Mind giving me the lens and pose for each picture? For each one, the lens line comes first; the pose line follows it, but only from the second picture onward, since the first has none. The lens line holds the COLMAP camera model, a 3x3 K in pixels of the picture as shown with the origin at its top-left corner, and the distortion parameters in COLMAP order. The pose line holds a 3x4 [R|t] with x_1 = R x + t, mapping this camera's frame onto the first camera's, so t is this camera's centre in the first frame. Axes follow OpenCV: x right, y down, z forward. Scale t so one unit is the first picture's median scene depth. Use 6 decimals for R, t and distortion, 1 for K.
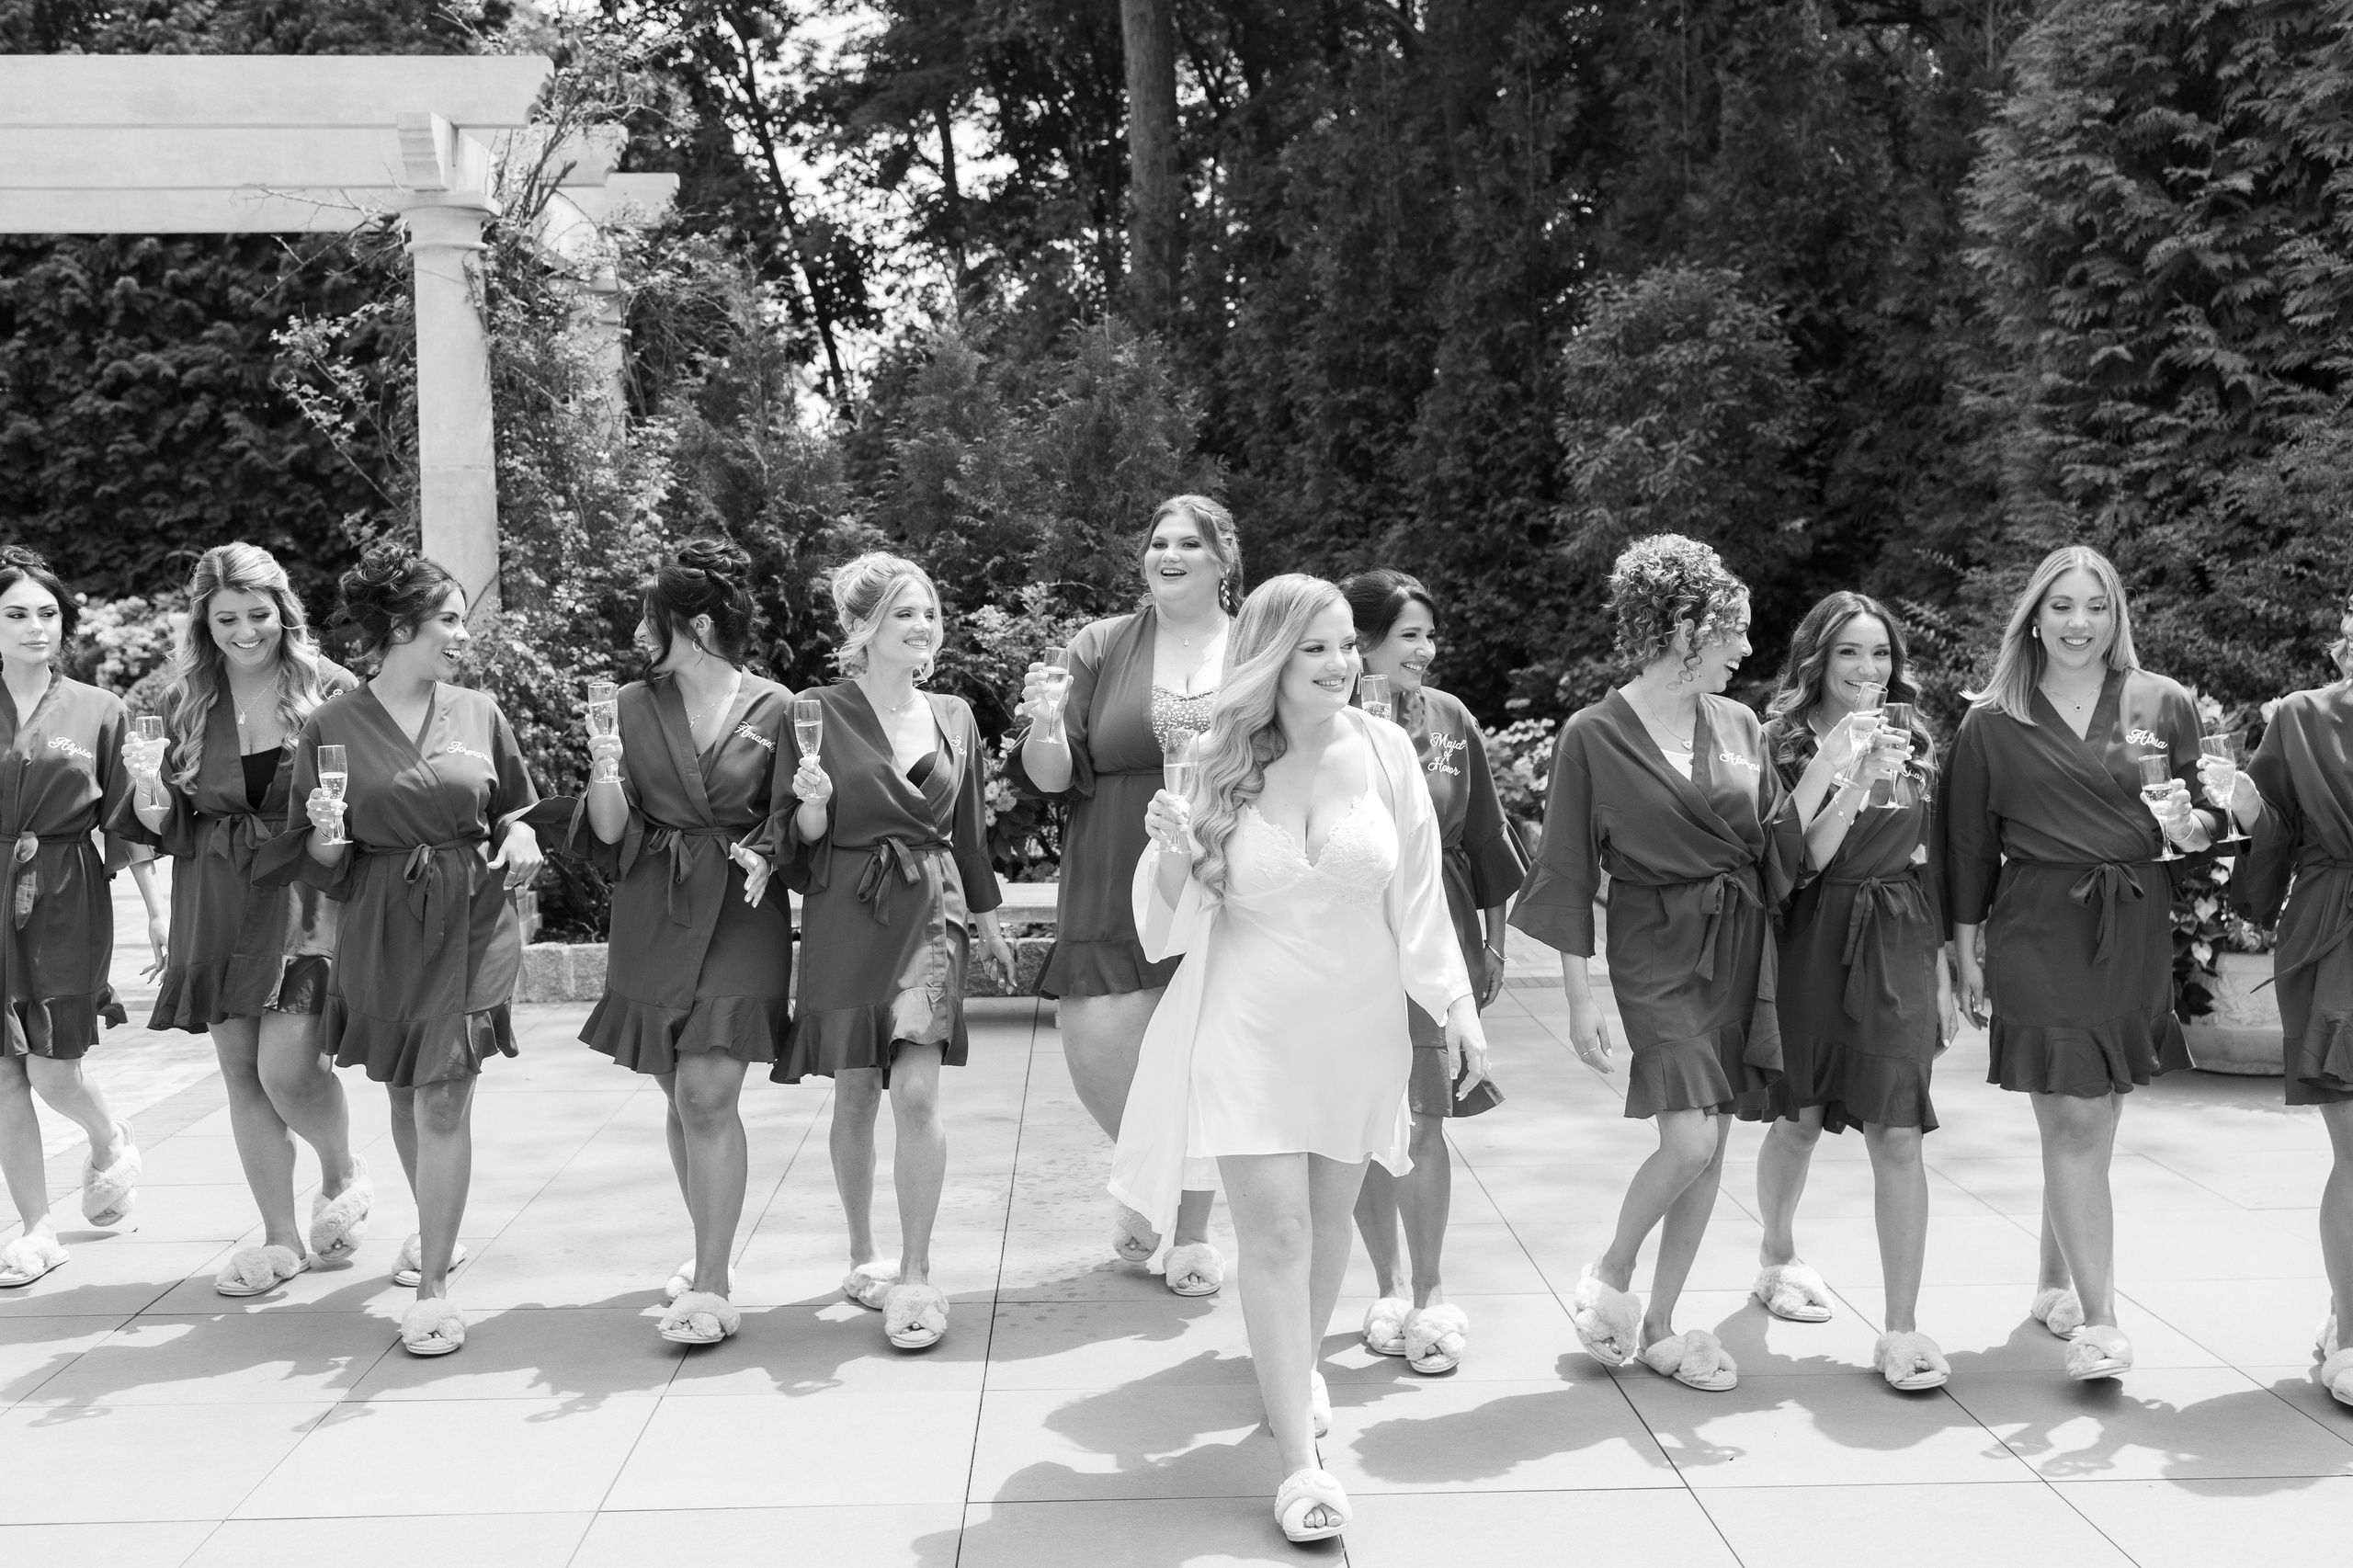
lens RADIAL K [[3128.4, 0, 1176.5], [0, 3128.4, 784.0], [0, 0, 1]] dist [-0.201451, -0.029431]
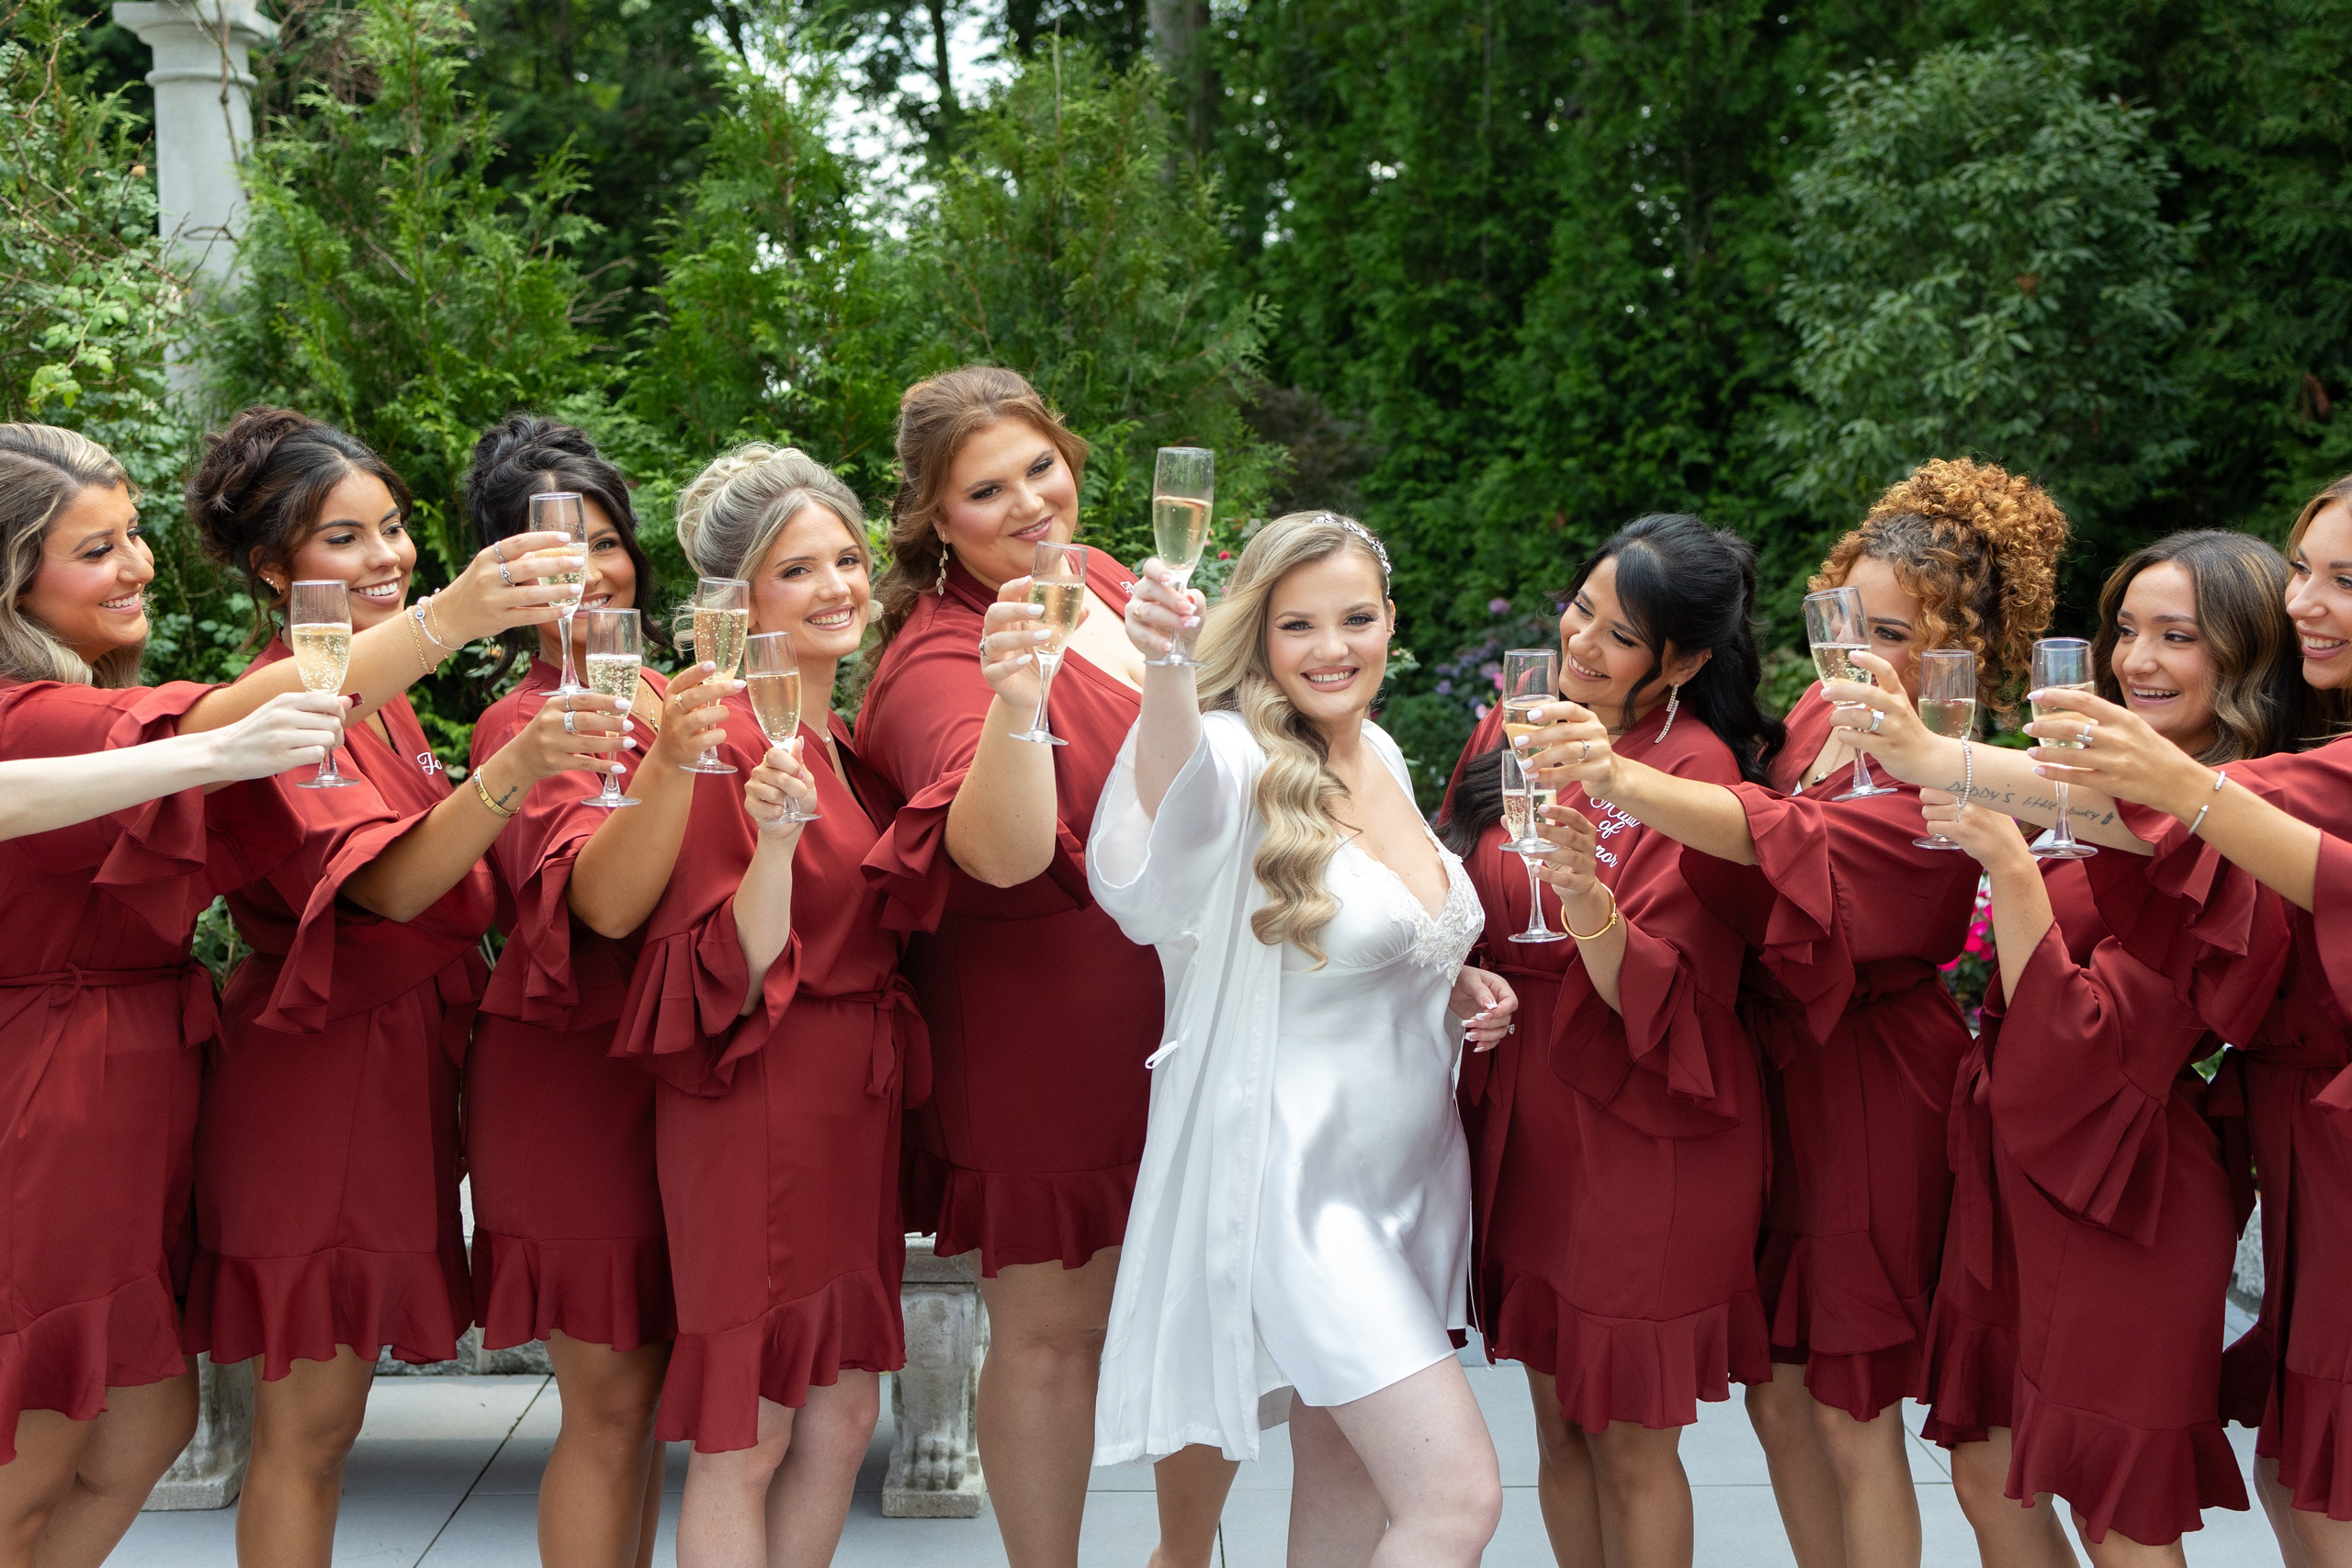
lens RADIAL K [[3126.8, 0, 1176.0], [0, 3126.8, 784.0], [0, 0, 1]] dist [-0.201451, -0.029431]
pose [[0.999926, 0.008541, -0.008717, 0.001764], [-0.008462, 0.999923, 0.009054, -0.014298], [0.008794, -0.008980, 0.999921, 0.278382]]
